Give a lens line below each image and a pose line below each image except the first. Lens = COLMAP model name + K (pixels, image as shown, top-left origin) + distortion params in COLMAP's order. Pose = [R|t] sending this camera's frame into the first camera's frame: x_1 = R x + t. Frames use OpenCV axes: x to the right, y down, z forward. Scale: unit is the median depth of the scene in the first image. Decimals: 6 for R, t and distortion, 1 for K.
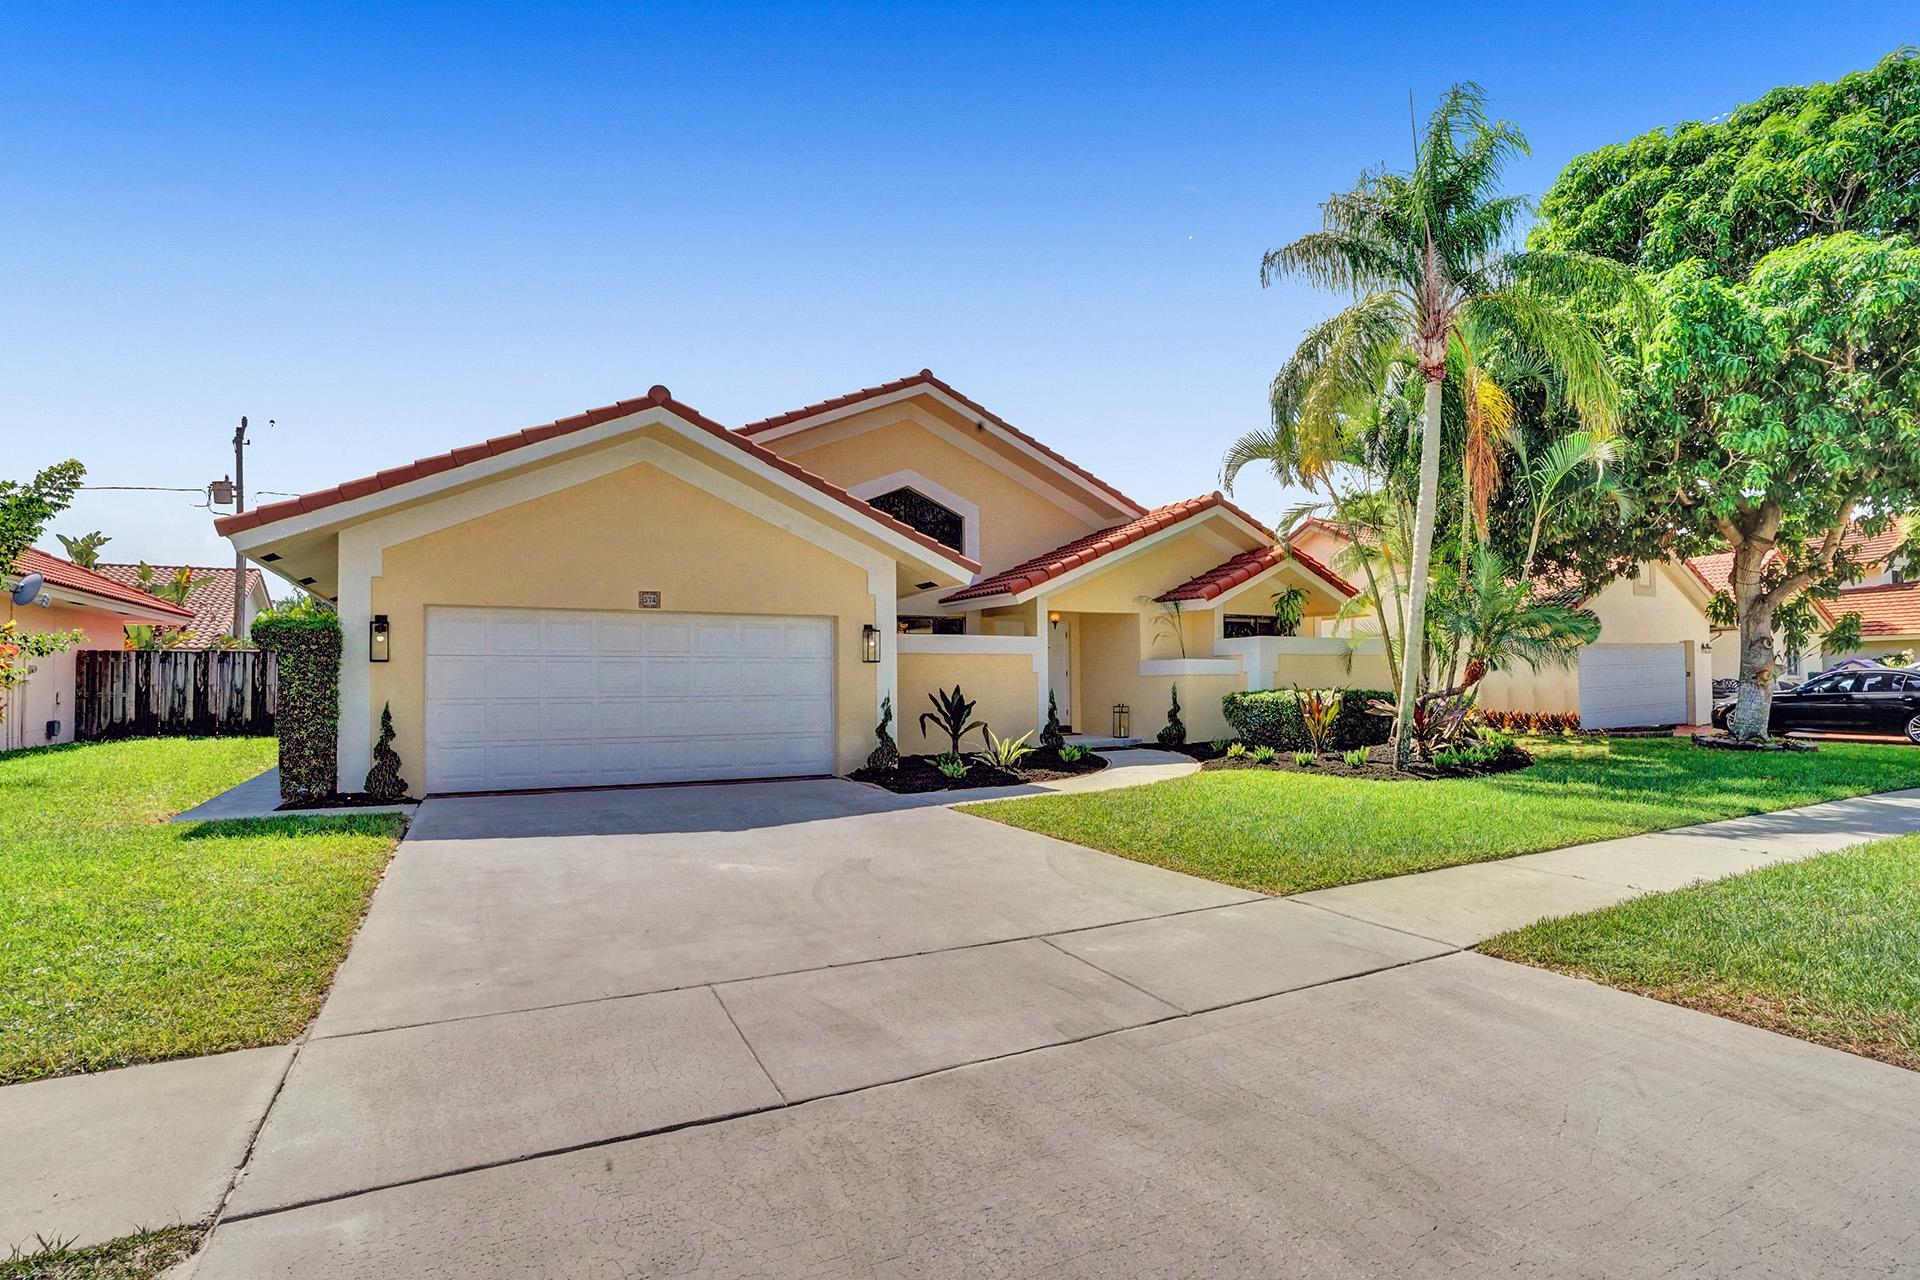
lens RADIAL K [[924.1, 0, 966.6], [0, 924.1, 649.6], [0, 0, 1]] dist [-0.055640, 0.016942]
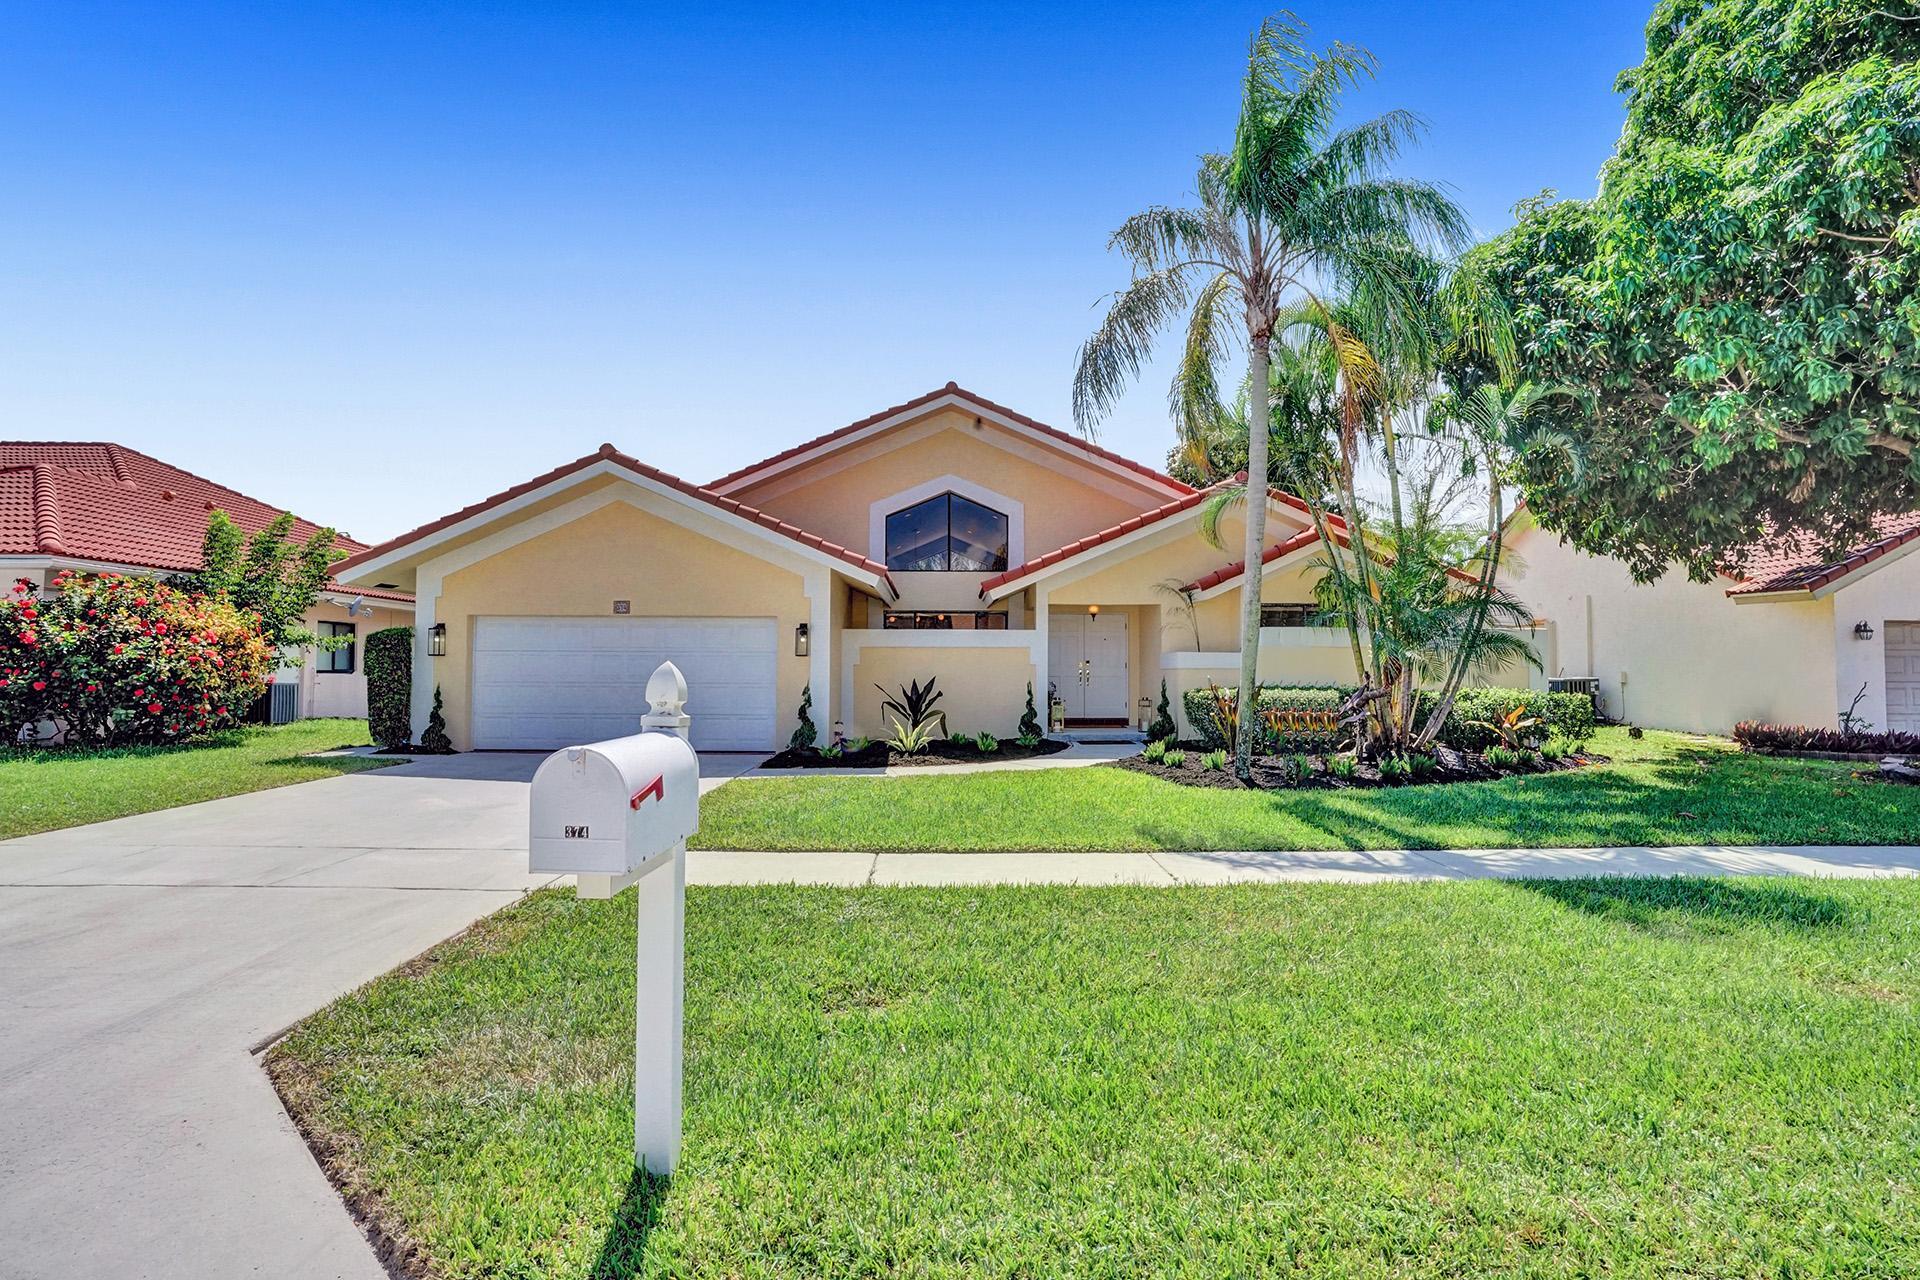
lens RADIAL K [[936.2, 0, 962.4], [0, 936.2, 632.9], [0, 0, 1]] dist [-0.025729, -0.000012]
pose [[0.894519, -0.005290, -0.446999, 0.615966], [0.005939, 0.999982, 0.000051, -0.013961], [0.446991, -0.002700, 0.894535, 0.034493]]
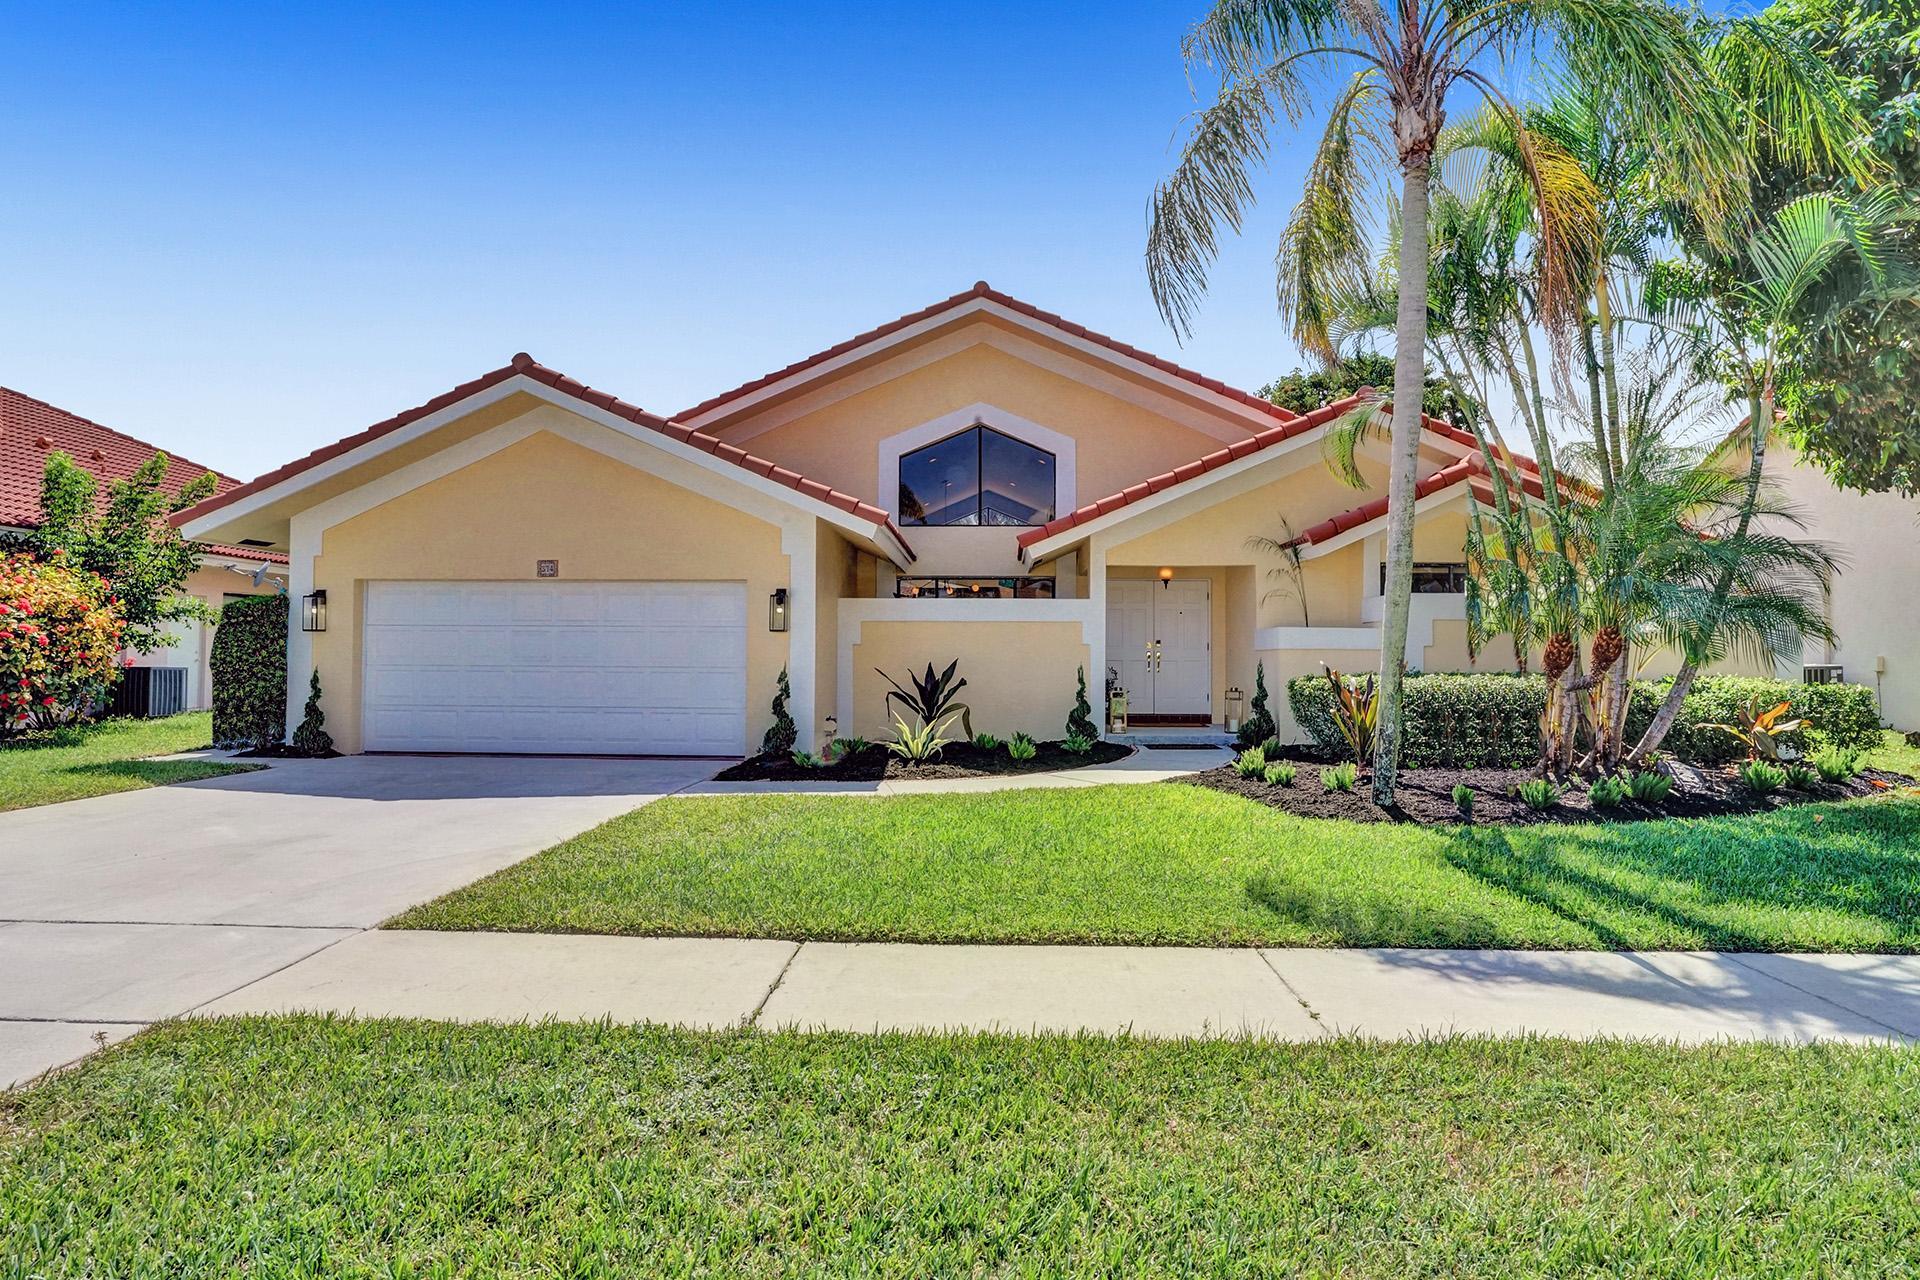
lens RADIAL K [[1030.3, 0, 950.6], [0, 1030.3, 631.0], [0, 0, 1]] dist [-0.009011, 0.000464]
pose [[0.862311, 0.000796, -0.506378, 0.550025], [0.006784, 0.999891, 0.013126, 0.001841], [0.506333, -0.014754, 0.862212, 0.233670]]
